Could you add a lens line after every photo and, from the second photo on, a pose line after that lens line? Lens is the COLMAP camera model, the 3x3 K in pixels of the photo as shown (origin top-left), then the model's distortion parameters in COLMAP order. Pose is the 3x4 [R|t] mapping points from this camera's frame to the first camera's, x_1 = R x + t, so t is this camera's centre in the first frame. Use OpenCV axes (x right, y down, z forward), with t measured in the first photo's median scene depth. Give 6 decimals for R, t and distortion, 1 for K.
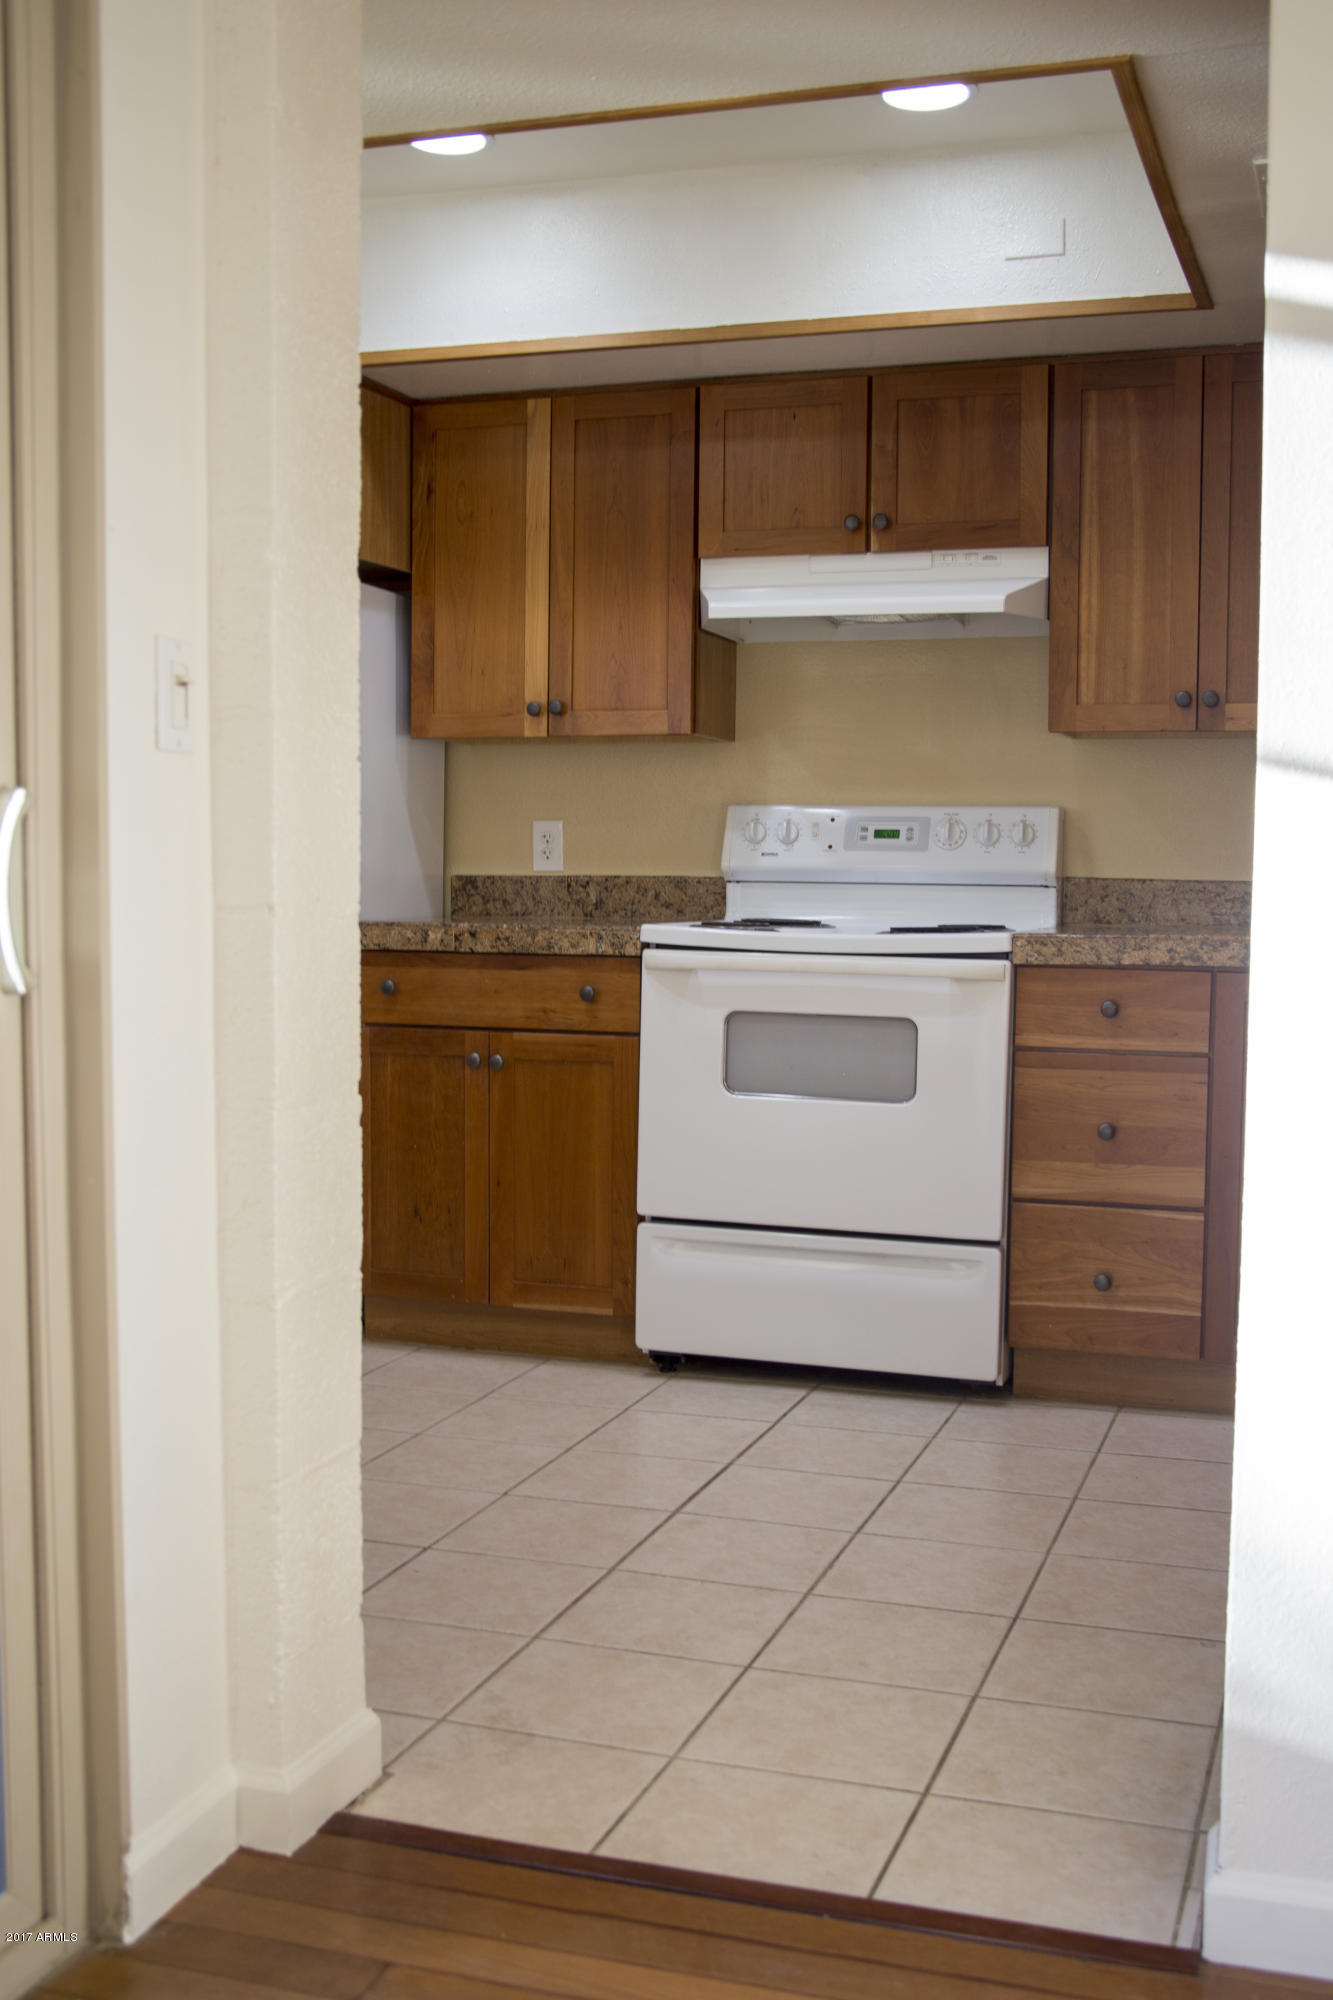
lens RADIAL K [[2113.1, 0, 666.5], [0, 2113.1, 1000.0], [0, 0, 1]] dist [-0.054569, -0.002591]
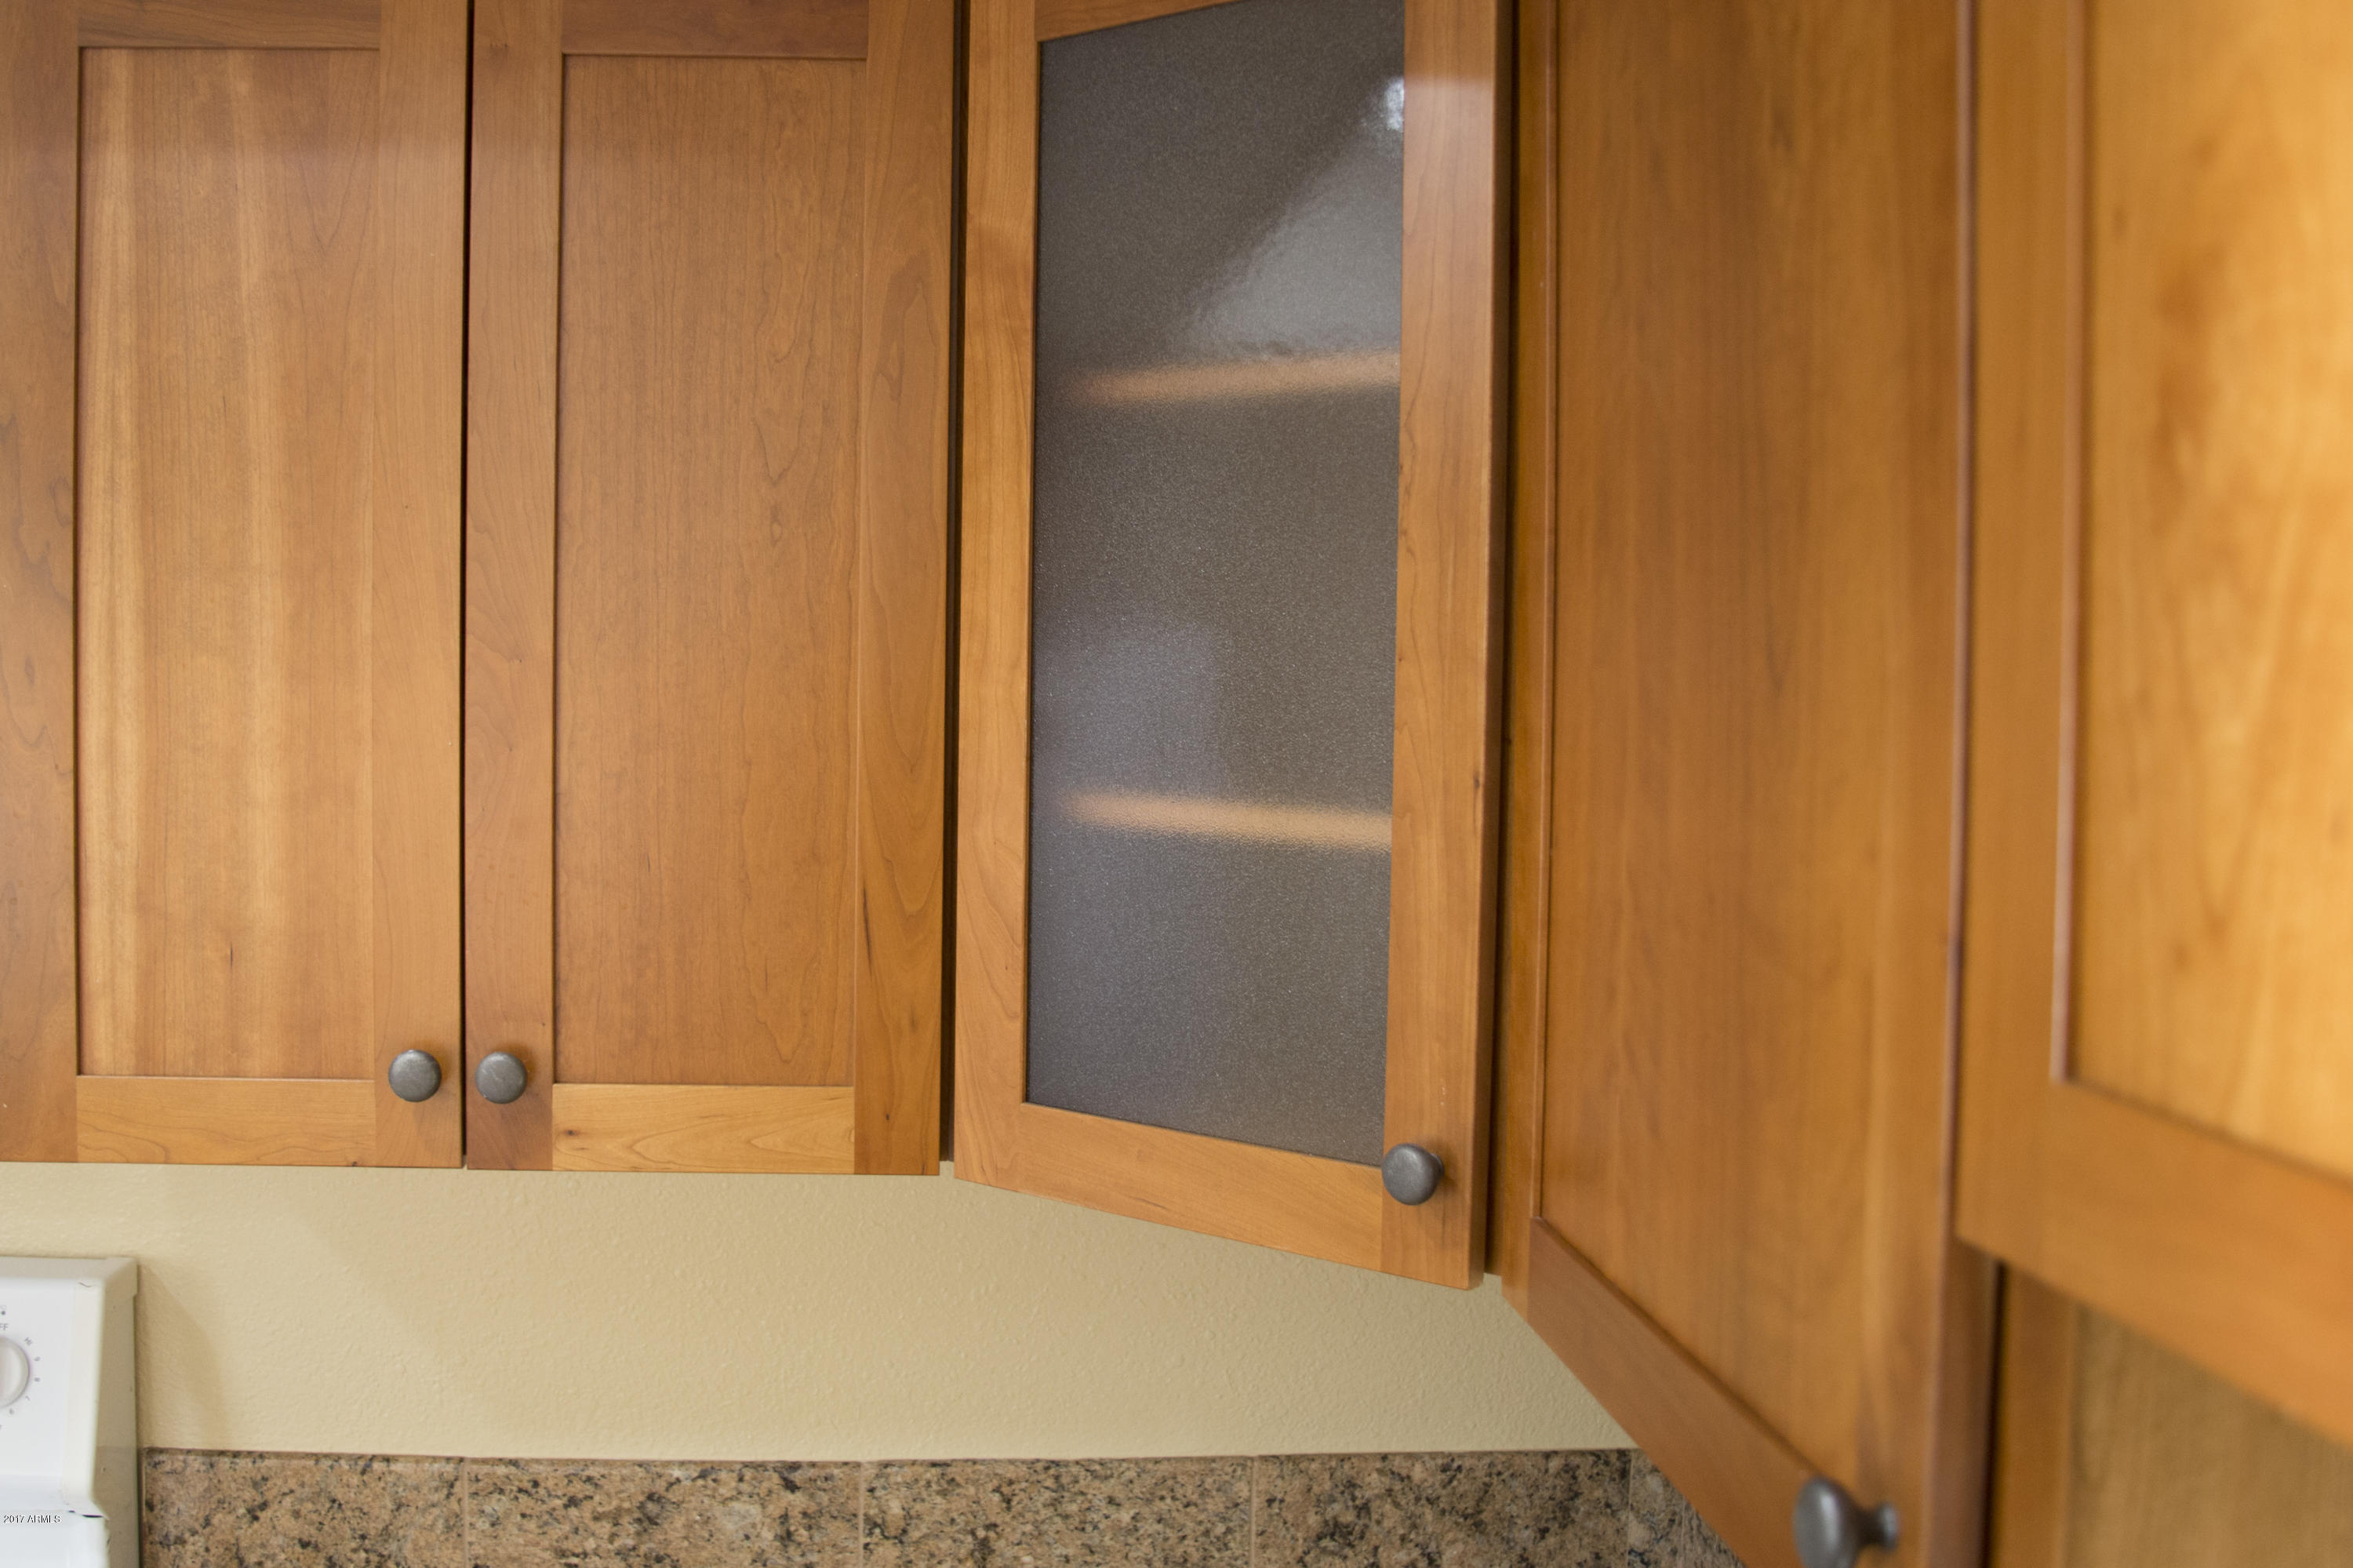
lens RADIAL K [[2361.1, 0, 1013.8], [0, 2361.1, 726.1], [0, 0, 1]] dist [-0.105947, -0.007973]
pose [[0.926556, -0.013745, 0.375905, 0.196867], [0.020884, 0.999671, -0.014925, -0.184733], [-0.375576, 0.021679, 0.926538, 0.643158]]
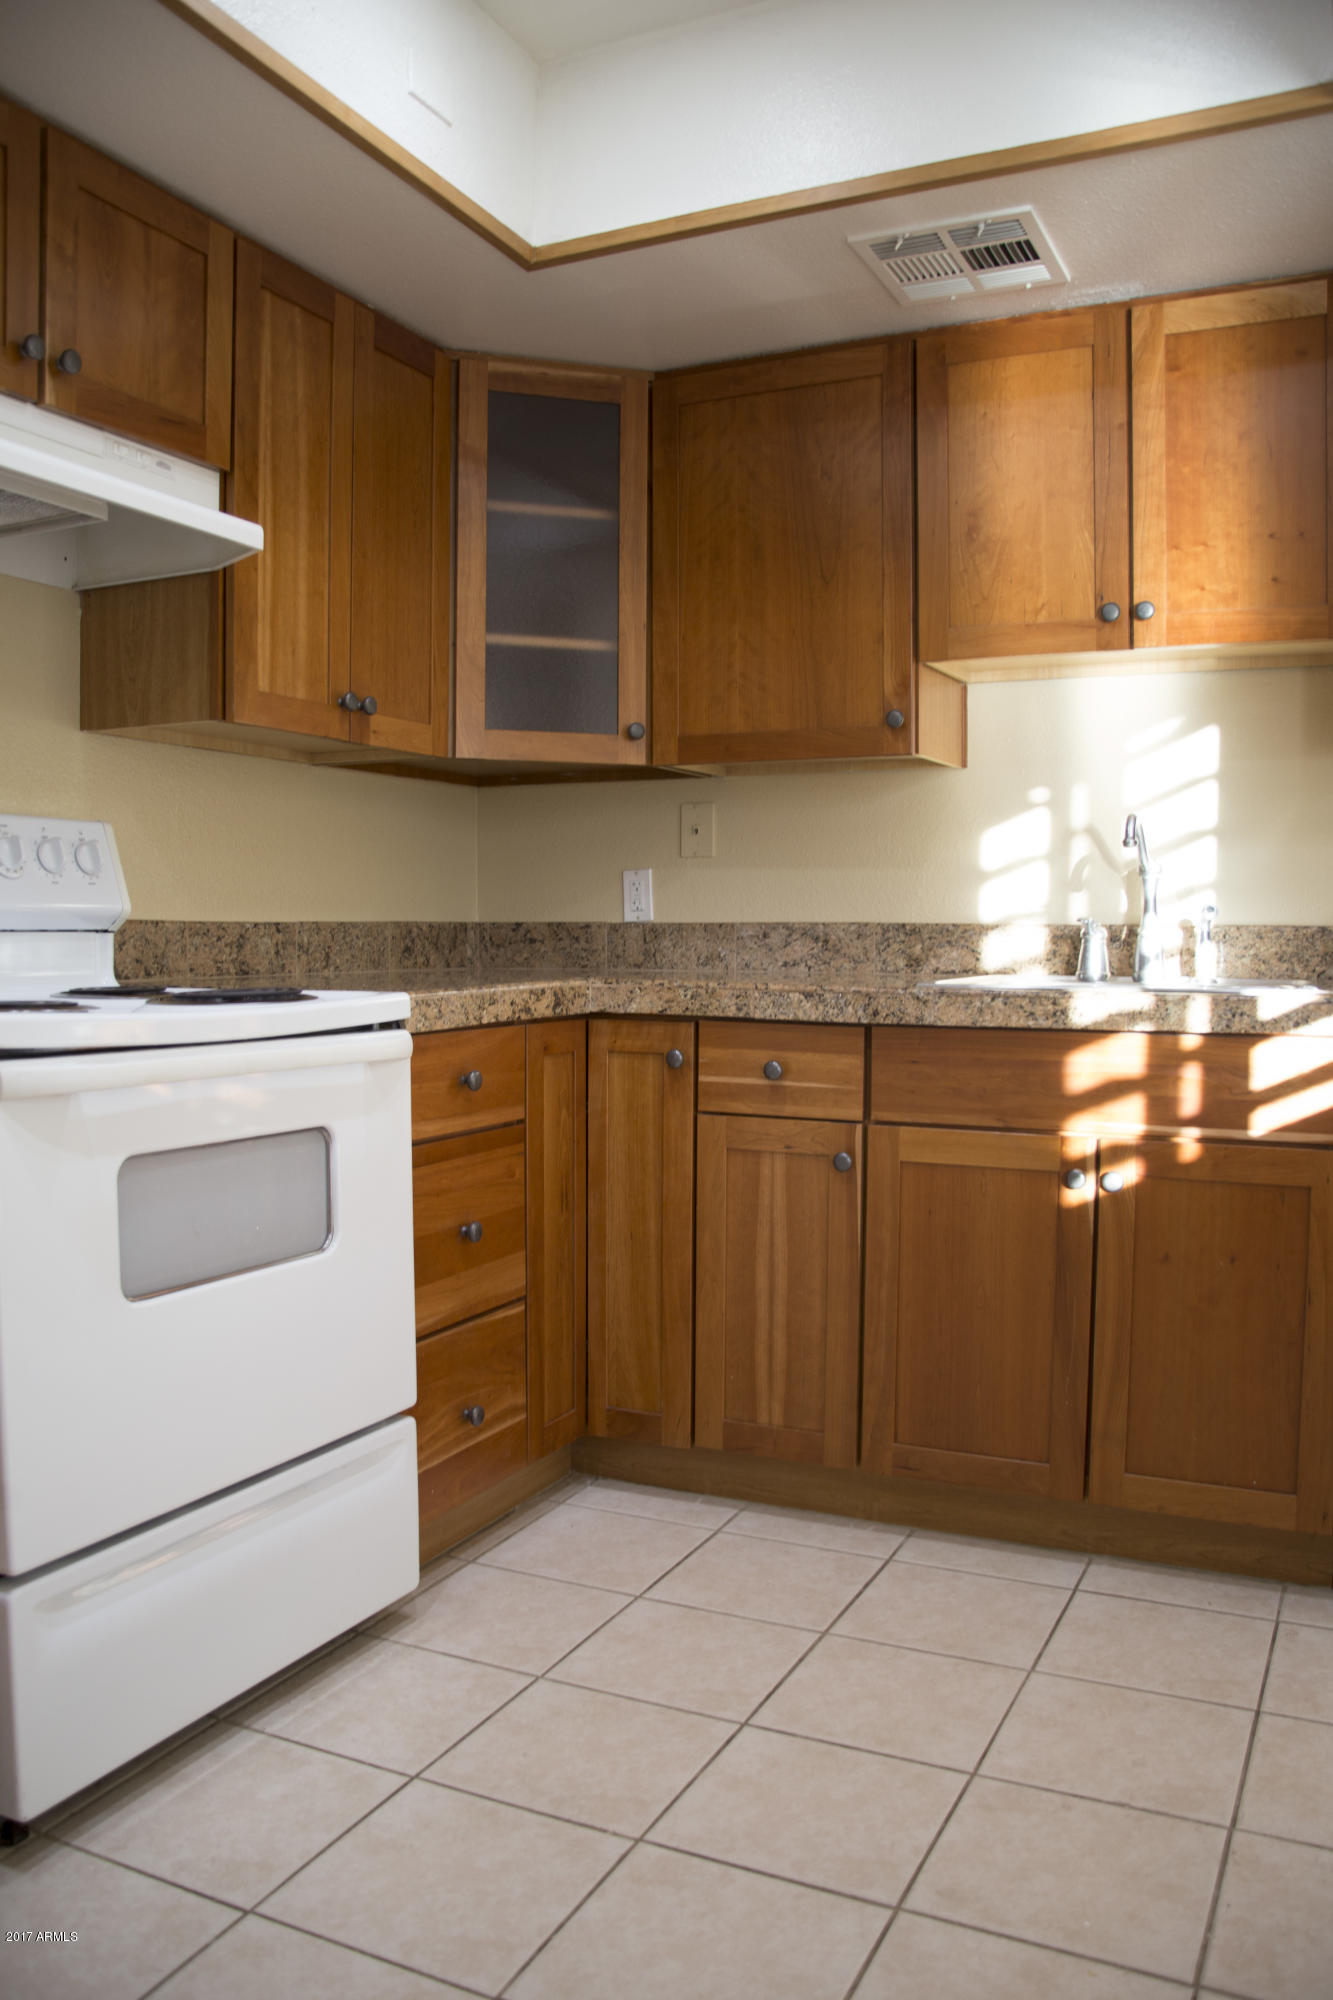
lens RADIAL K [[1645.3, 0, 666.5], [0, 1645.3, 1000.0], [0, 0, 1]] dist [-0.124548, 0.000127]
pose [[0.105026, -0.051442, 0.993138, -0.379839], [0.059647, 0.997189, 0.045344, -0.047284], [-0.992679, 0.054475, 0.107799, 0.805339]]
